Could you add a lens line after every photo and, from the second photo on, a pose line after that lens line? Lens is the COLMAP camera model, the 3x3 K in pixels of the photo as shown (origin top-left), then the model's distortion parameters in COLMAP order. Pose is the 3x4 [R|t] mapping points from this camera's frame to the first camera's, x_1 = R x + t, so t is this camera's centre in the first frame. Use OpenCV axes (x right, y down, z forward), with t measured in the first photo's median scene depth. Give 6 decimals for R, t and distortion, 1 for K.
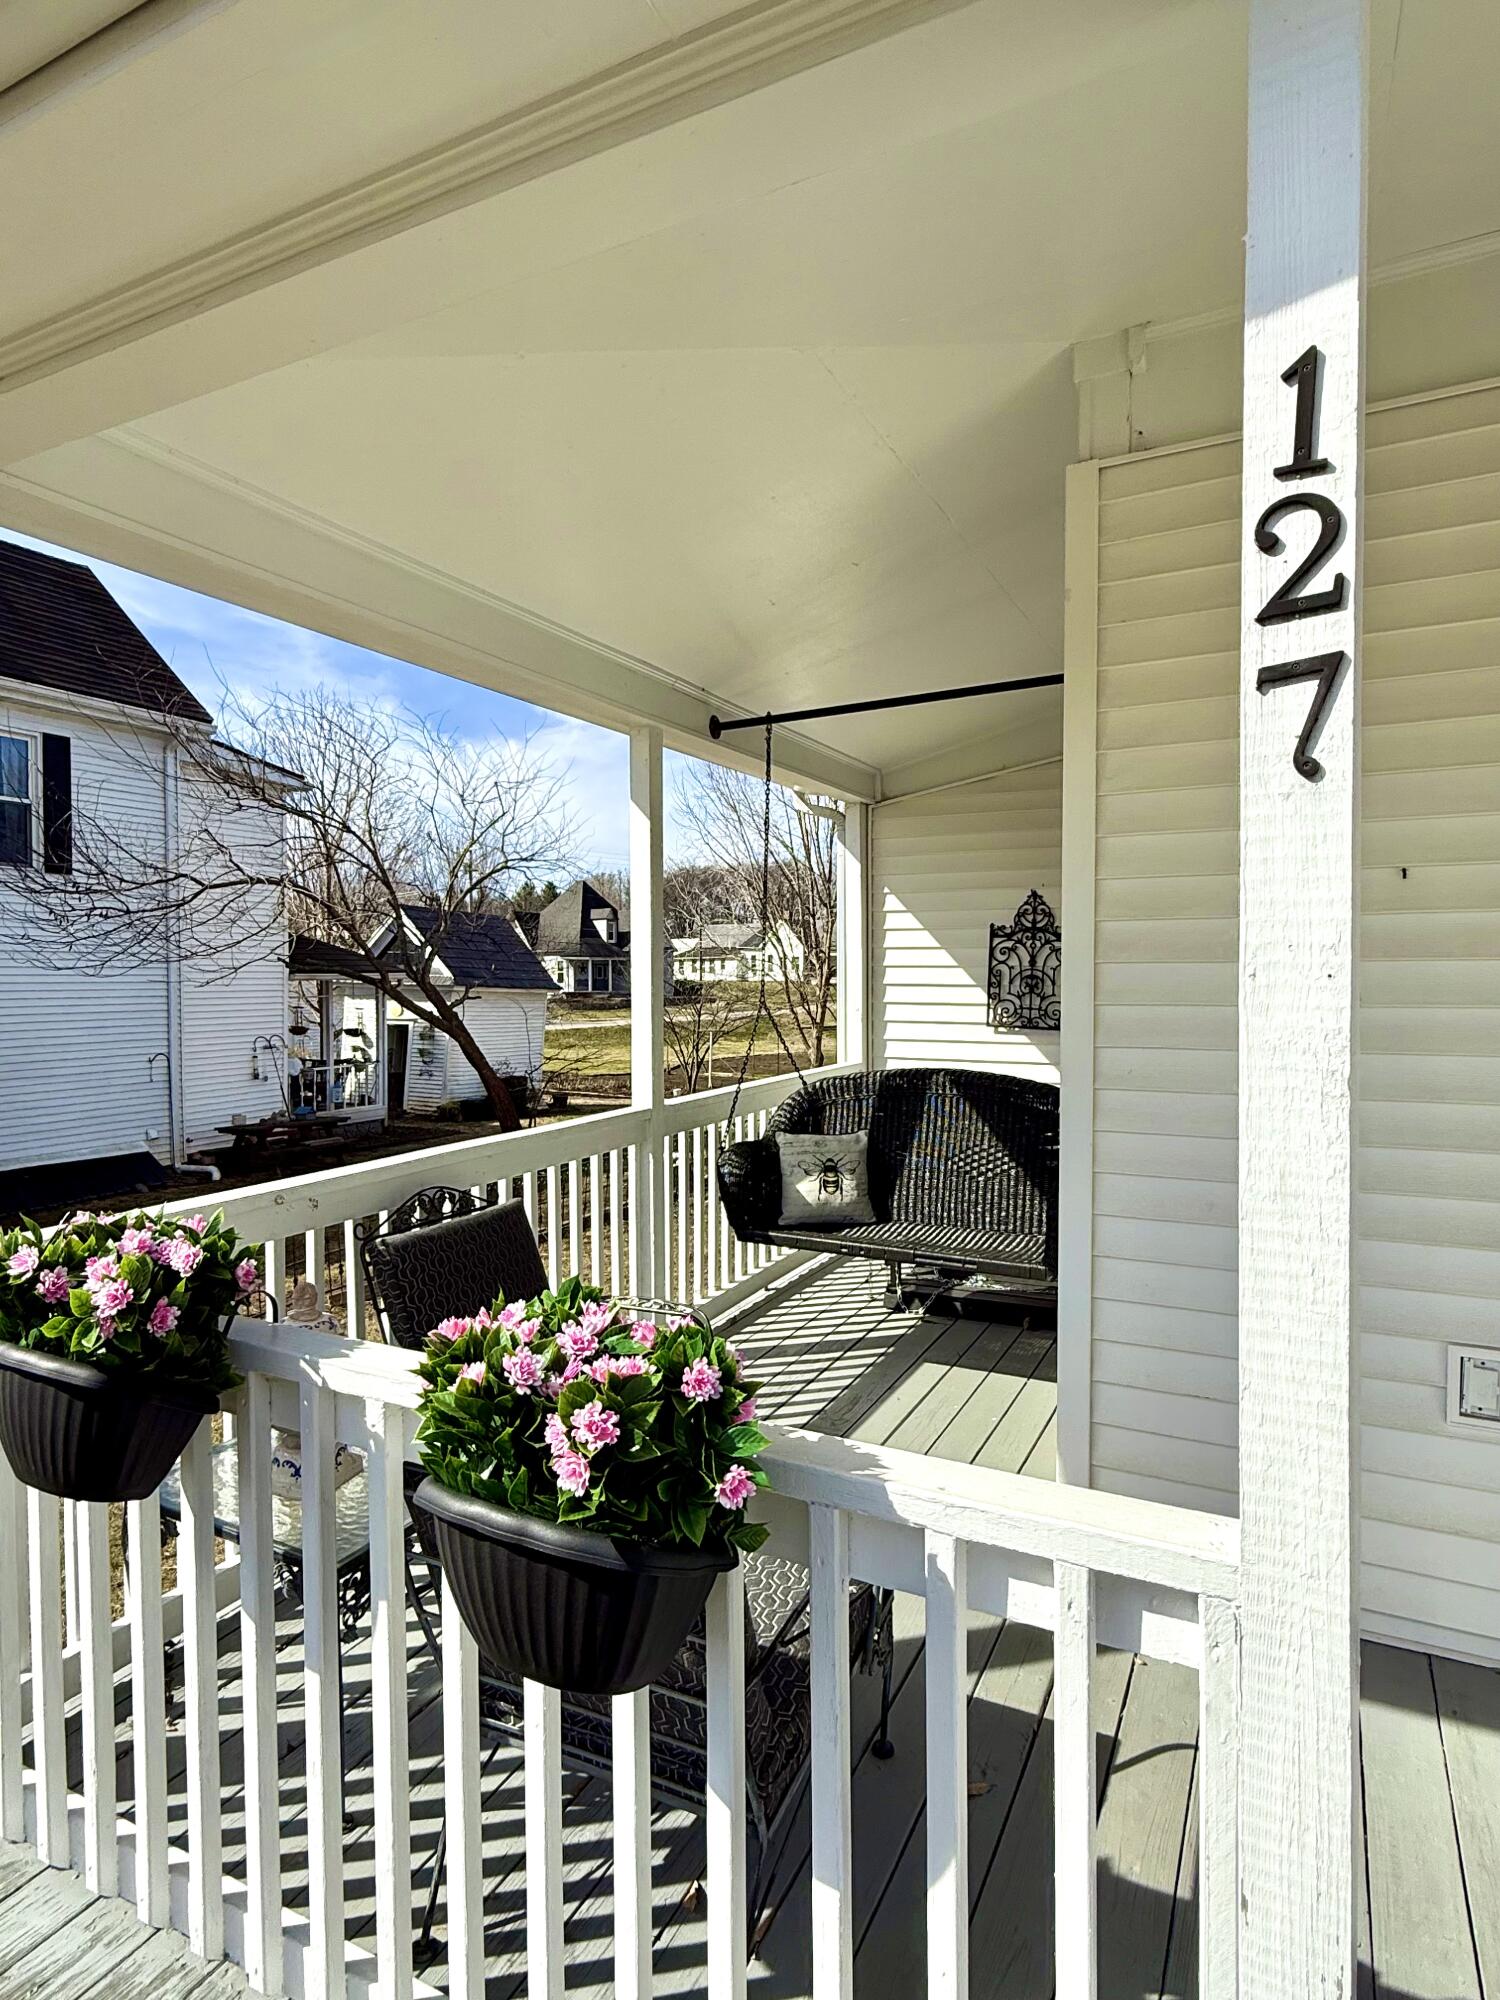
lens RADIAL K [[1107.2, 0, 754.1], [0, 1107.2, 1001.0], [0, 0, 1]] dist [-0.006826, -0.003199]
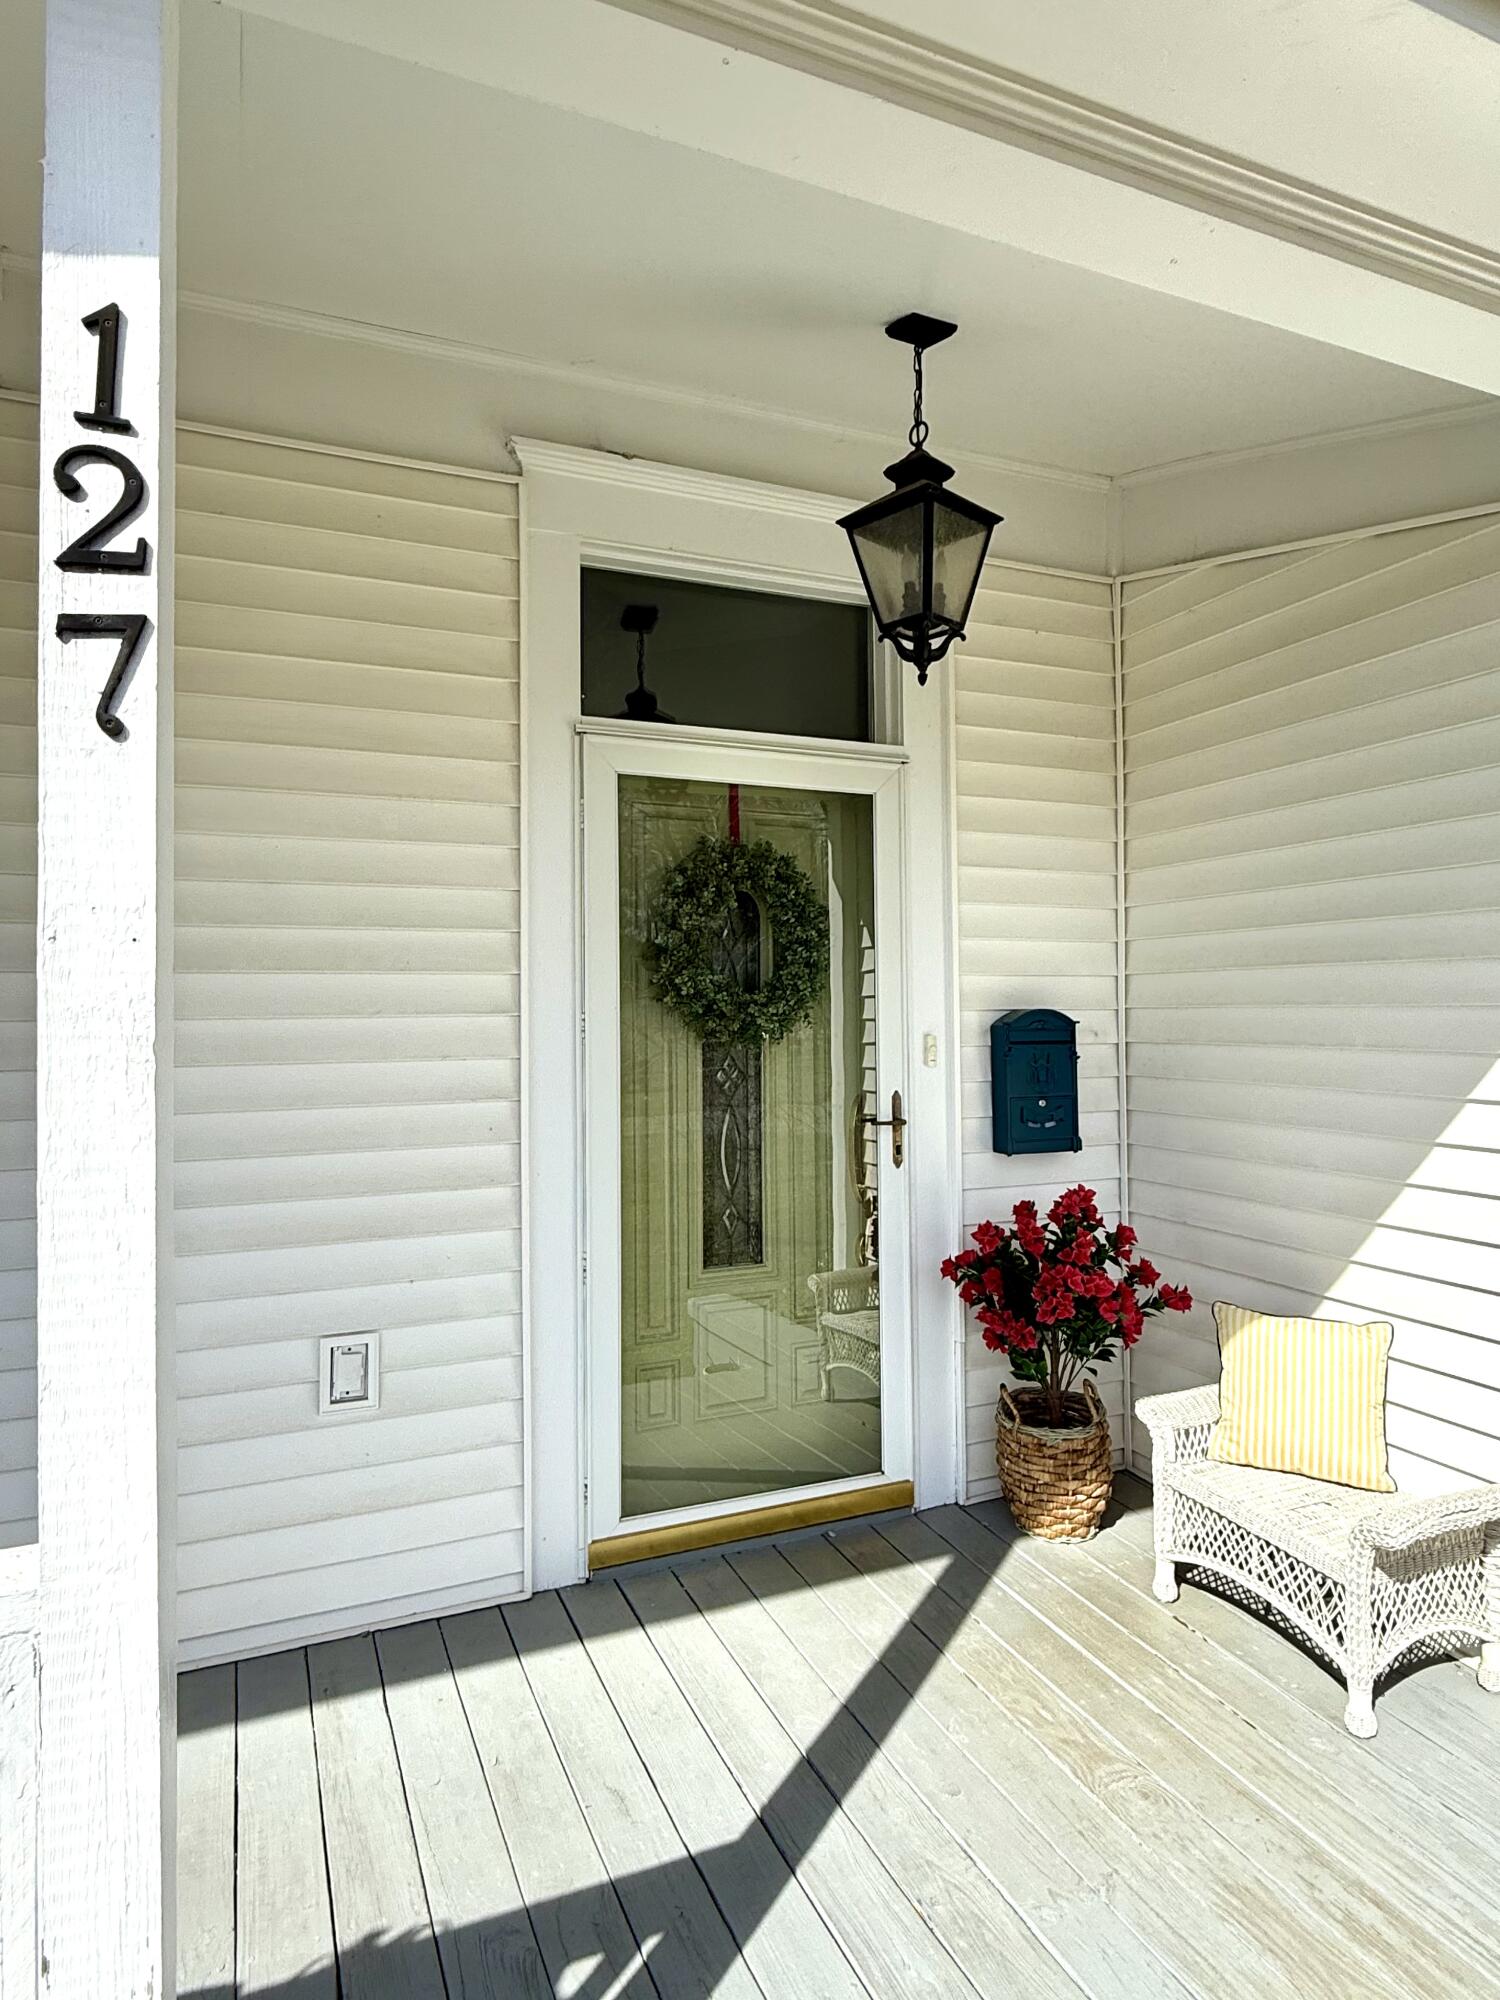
lens RADIAL K [[1171.2, 0, 752.6], [0, 1171.2, 997.2], [0, 0, 1]] dist [-0.005277, -0.002032]
pose [[0.642589, 0.009944, 0.766147, 0.078779], [0.029696, 0.998841, -0.037871, 0.081988], [-0.765635, 0.047087, 0.641549, -0.078256]]
